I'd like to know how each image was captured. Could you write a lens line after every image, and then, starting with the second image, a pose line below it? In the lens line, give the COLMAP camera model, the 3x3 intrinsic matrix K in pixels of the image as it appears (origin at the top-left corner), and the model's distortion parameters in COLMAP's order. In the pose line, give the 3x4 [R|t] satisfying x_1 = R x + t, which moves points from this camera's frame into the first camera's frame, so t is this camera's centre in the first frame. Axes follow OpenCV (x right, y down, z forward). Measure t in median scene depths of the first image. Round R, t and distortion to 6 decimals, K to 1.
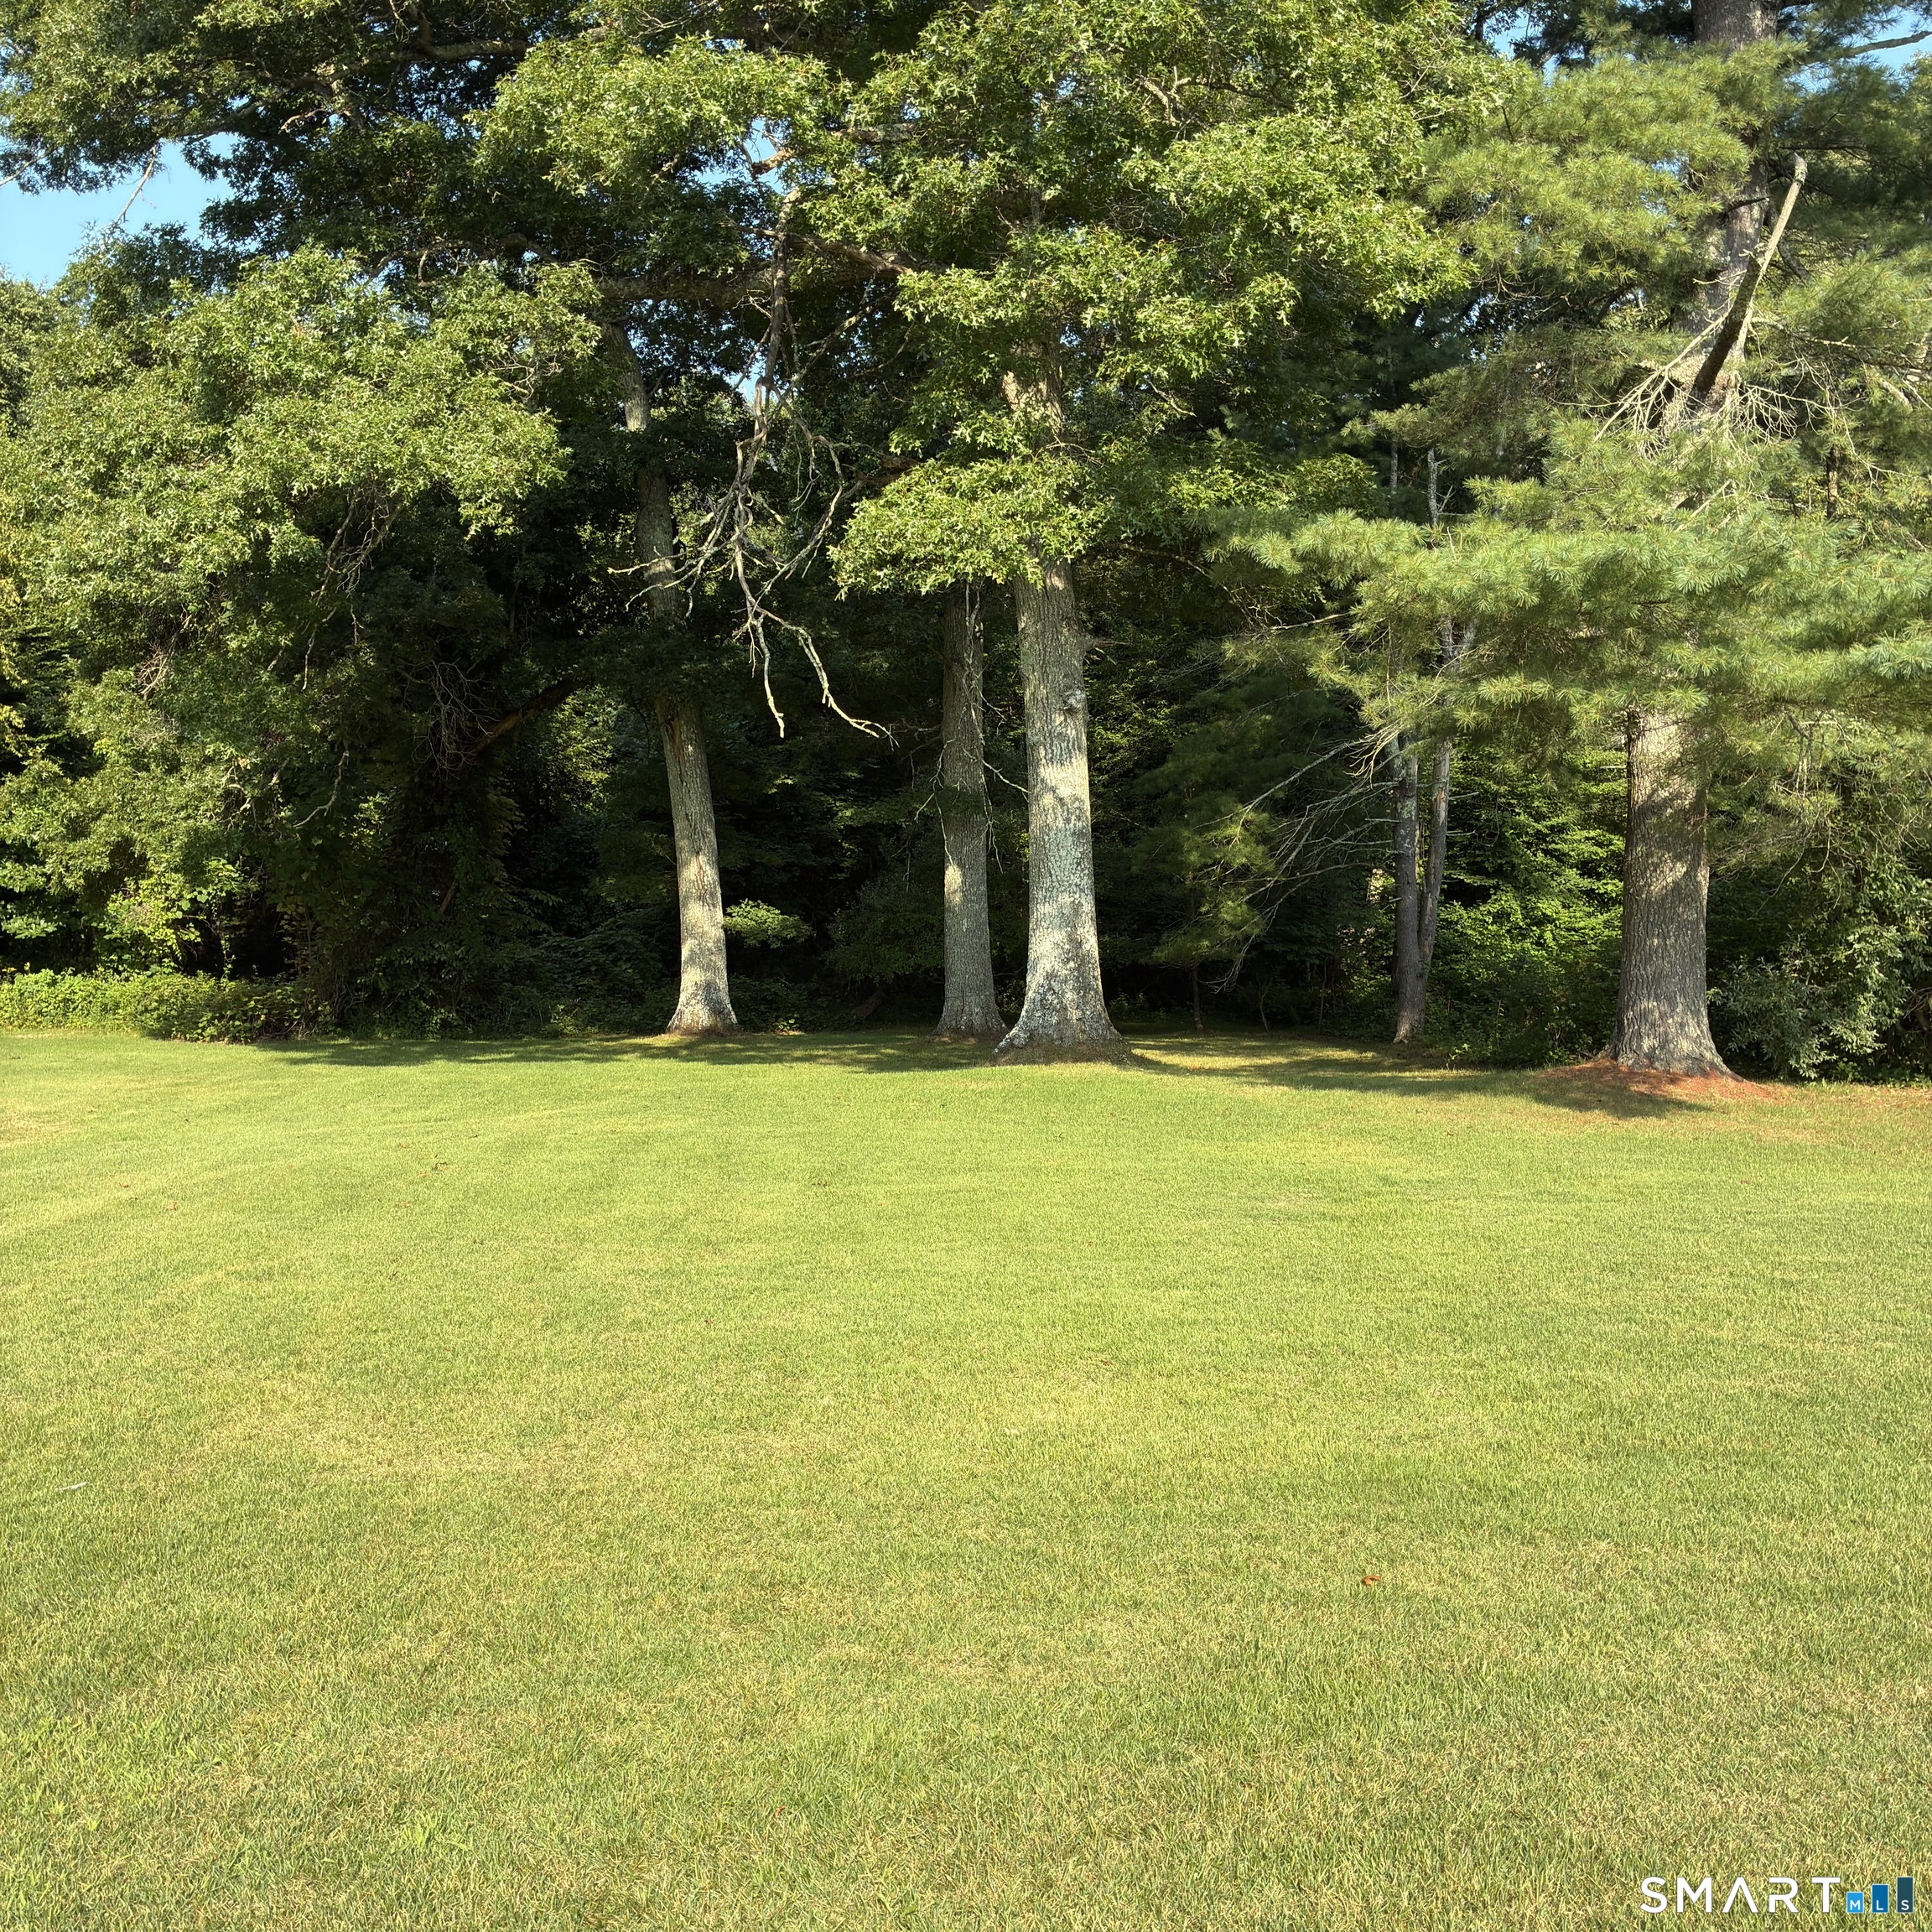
lens RADIAL K [[2012.2, 0, 984.9], [0, 2012.2, 963.3], [0, 0, 1]] dist [0.041670, -0.038394]
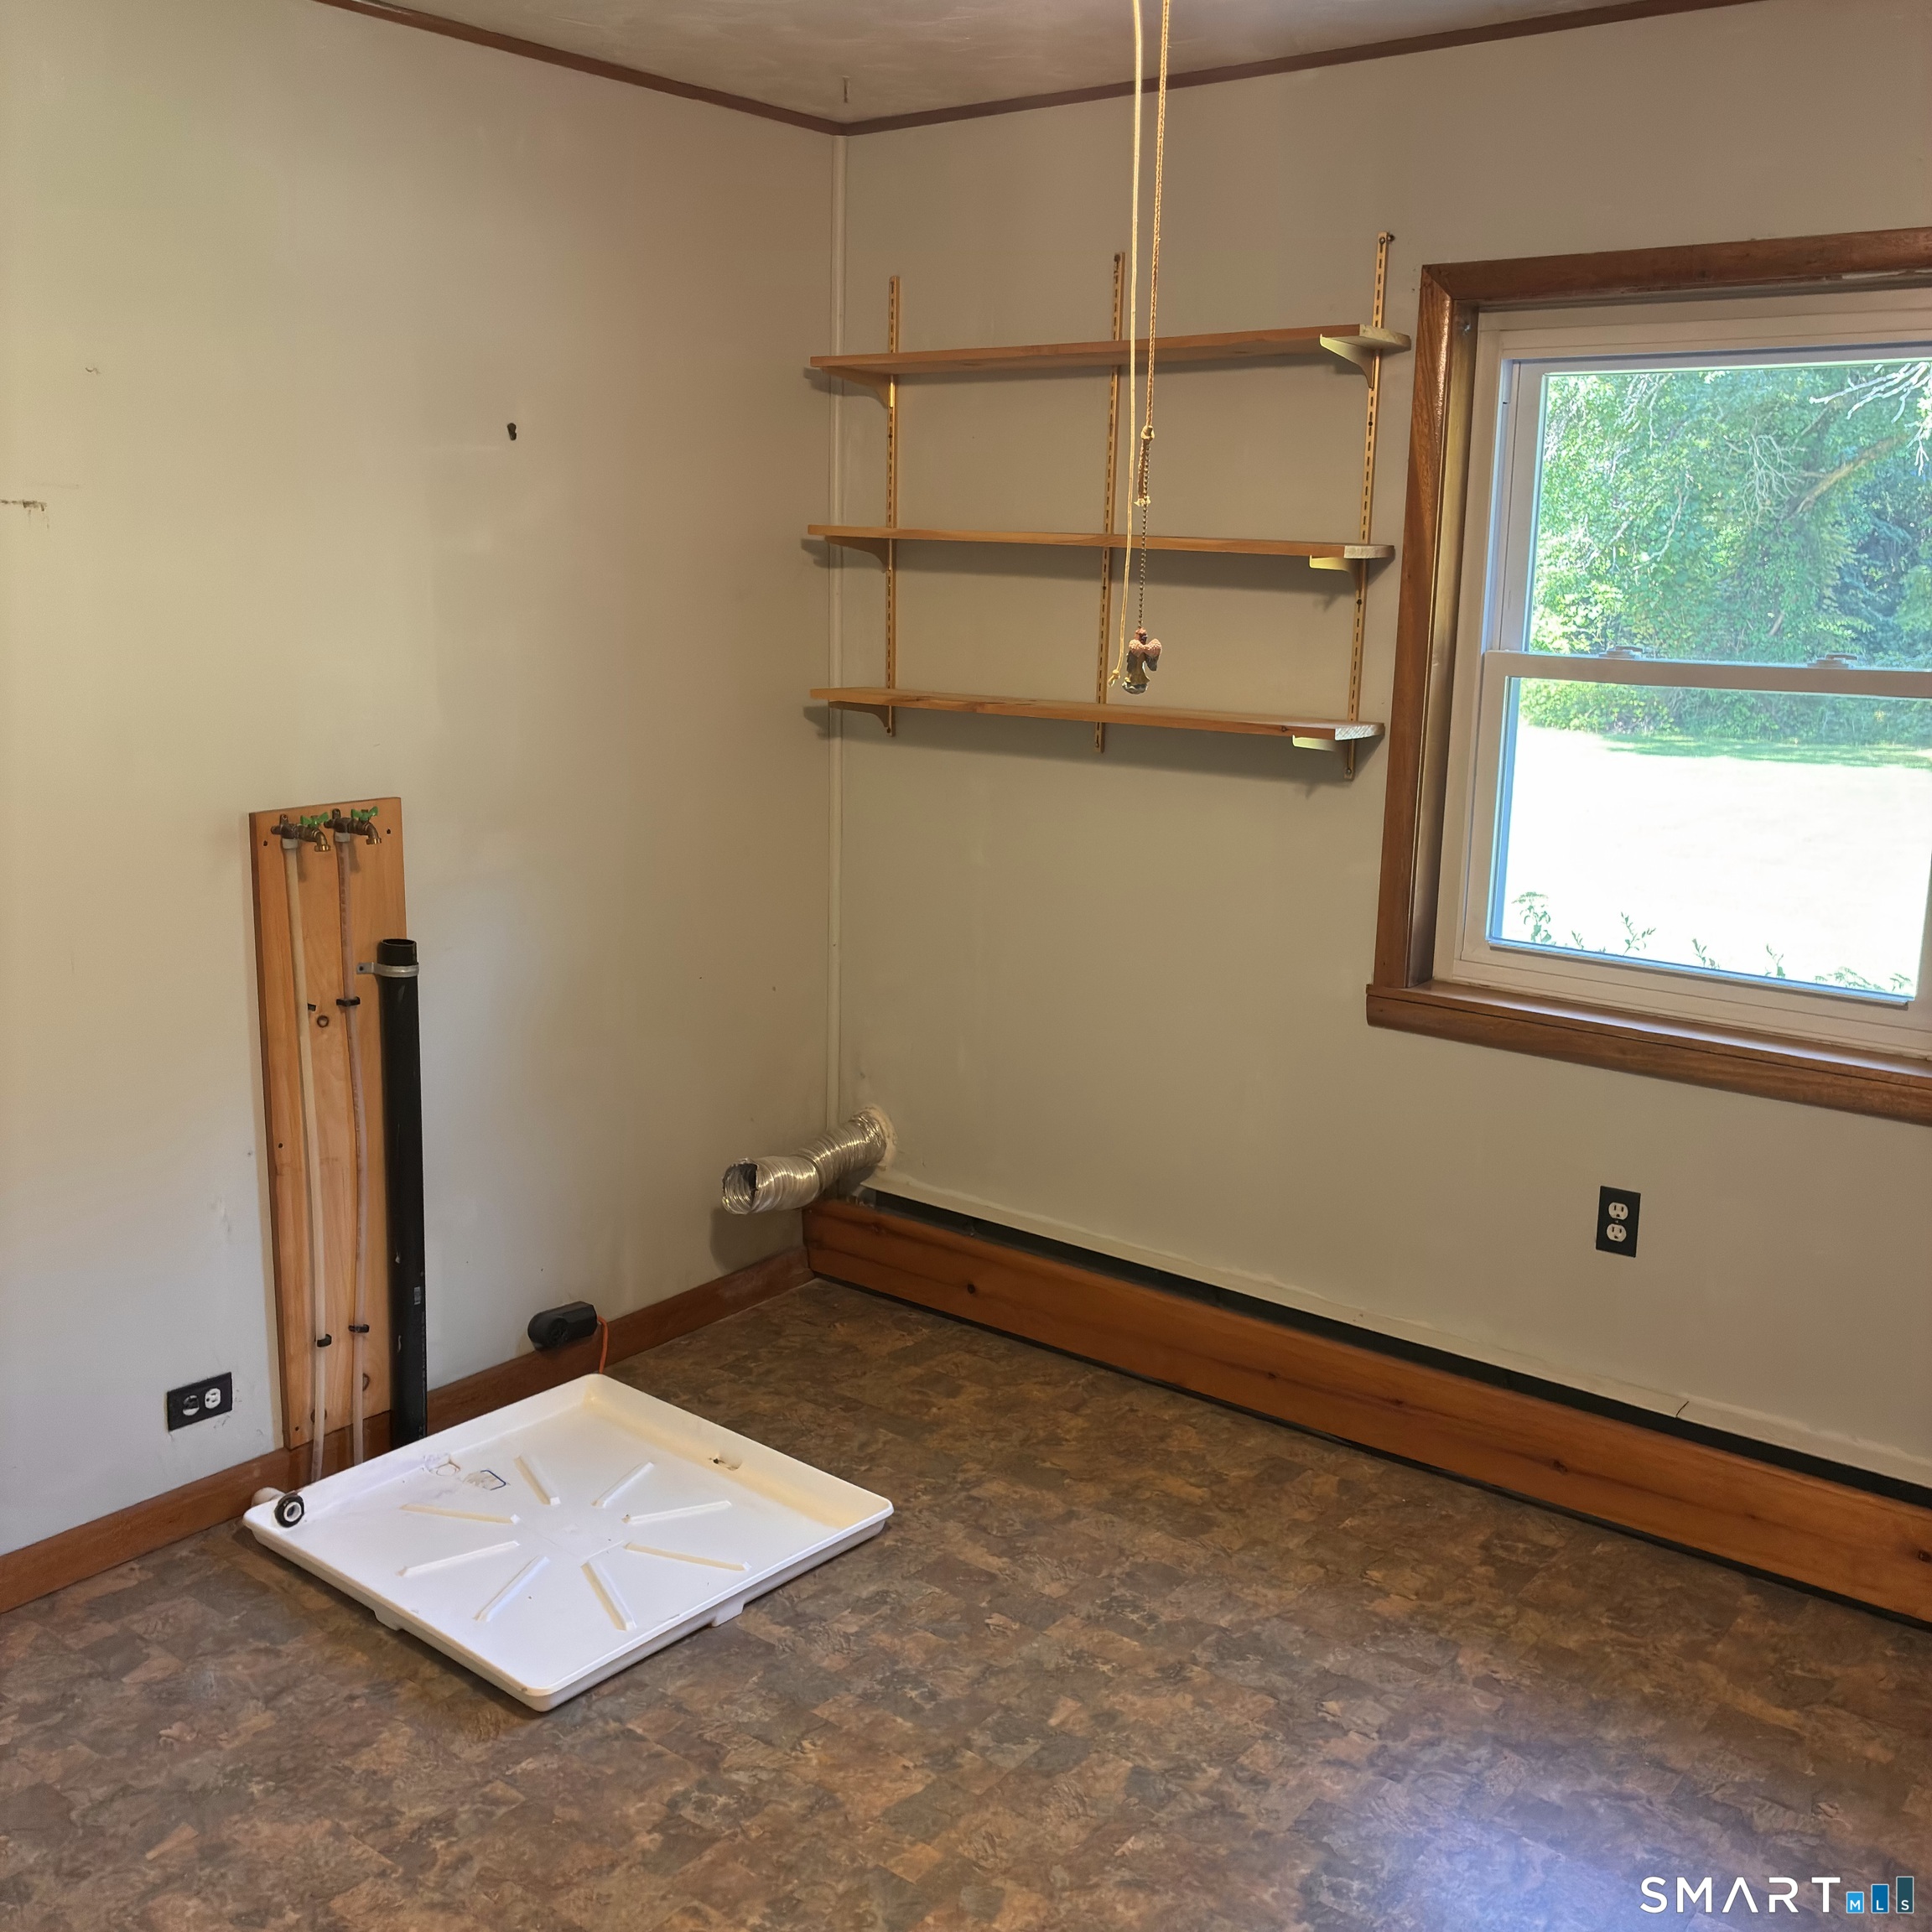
lens RADIAL K [[2012.2, 0, 984.9], [0, 2012.2, 963.3], [0, 0, 1]] dist [0.041670, -0.038394]
pose [[0.763899, 0.134695, -0.631122, 1.493925], [-0.038962, 0.985818, 0.163235, -0.098409], [0.644158, -0.100105, 0.758313, -2.188608]]
